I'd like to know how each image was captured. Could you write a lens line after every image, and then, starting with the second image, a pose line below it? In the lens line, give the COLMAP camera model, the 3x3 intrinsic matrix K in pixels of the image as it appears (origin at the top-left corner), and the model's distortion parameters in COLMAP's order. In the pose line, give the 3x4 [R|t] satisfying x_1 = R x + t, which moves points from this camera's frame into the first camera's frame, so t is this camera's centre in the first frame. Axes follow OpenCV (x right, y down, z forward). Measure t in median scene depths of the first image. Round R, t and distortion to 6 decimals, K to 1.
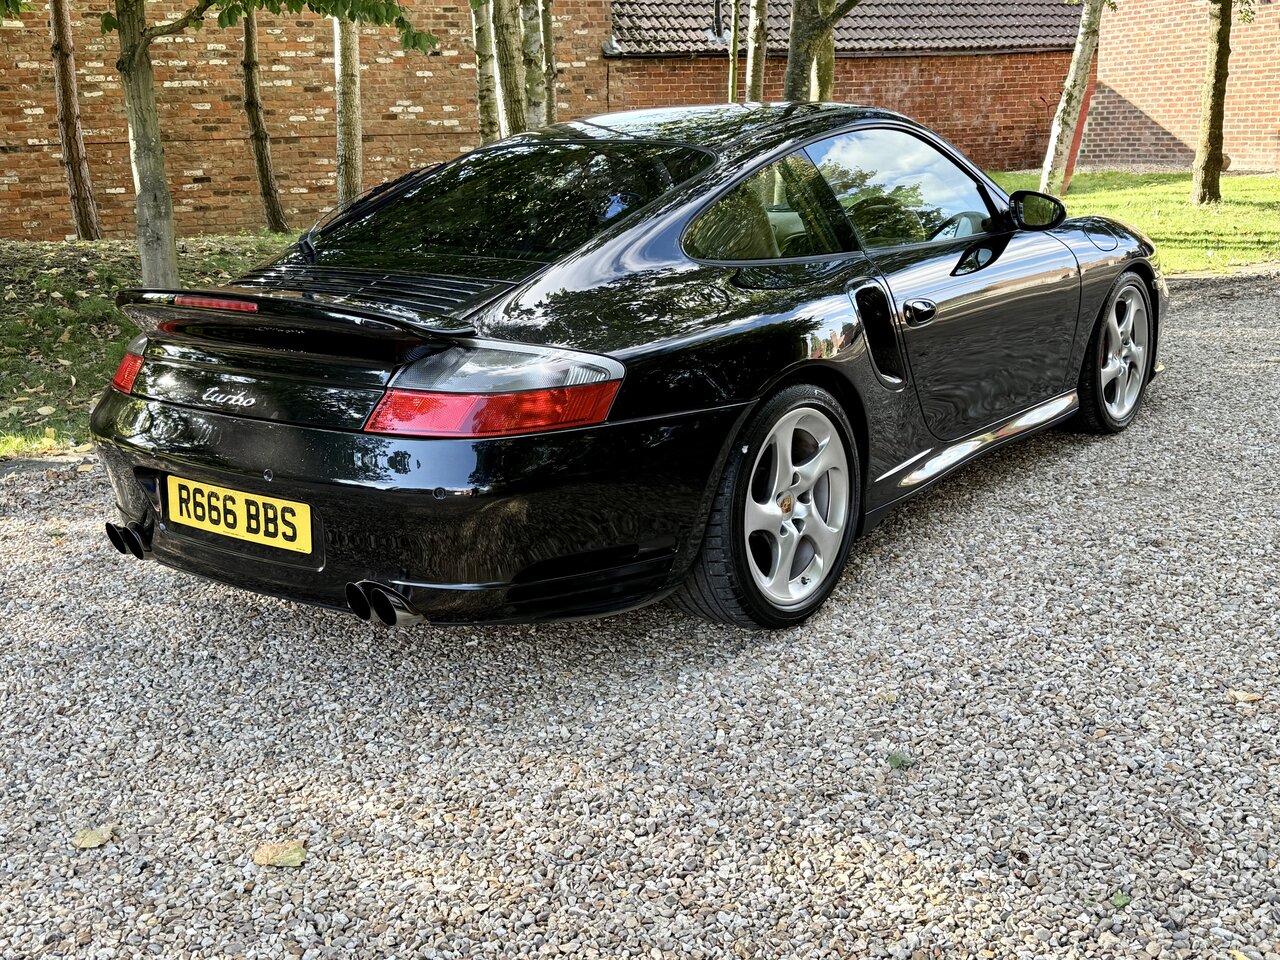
lens RADIAL K [[1371.0, 0, 630.3], [0, 1371.0, 482.4], [0, 0, 1]] dist [0.209141, -0.481354]
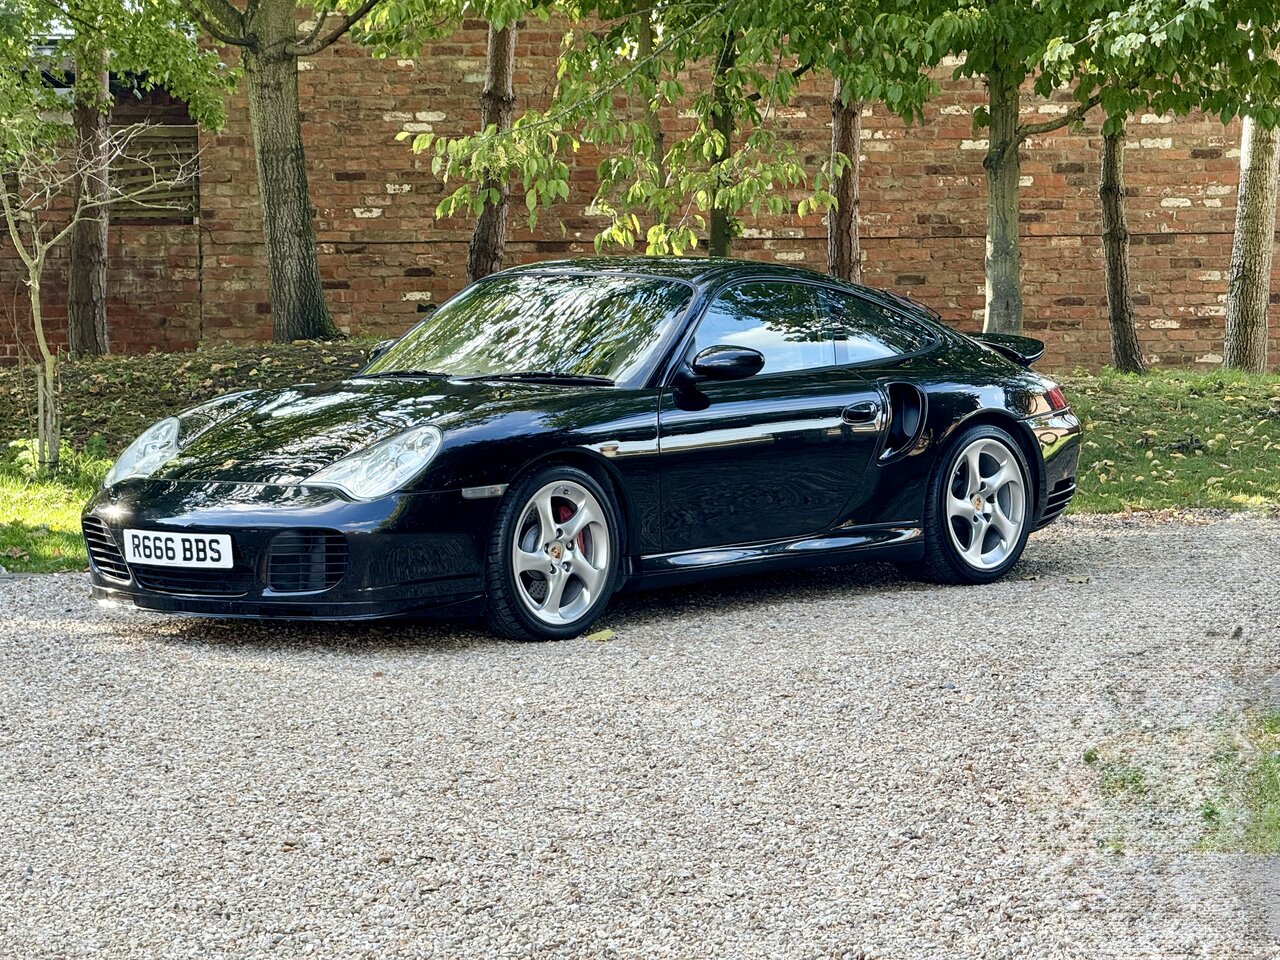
lens RADIAL K [[4907.6, 0, 640.0], [0, 4907.6, 480.0], [0, 0, 1]] dist [-0.242060, -2.357023]
pose [[0.897200, 0.046199, -0.439201, 2.400251], [-0.123689, 0.980998, -0.149481, 0.946167], [0.423950, 0.188438, 0.885865, -4.511143]]
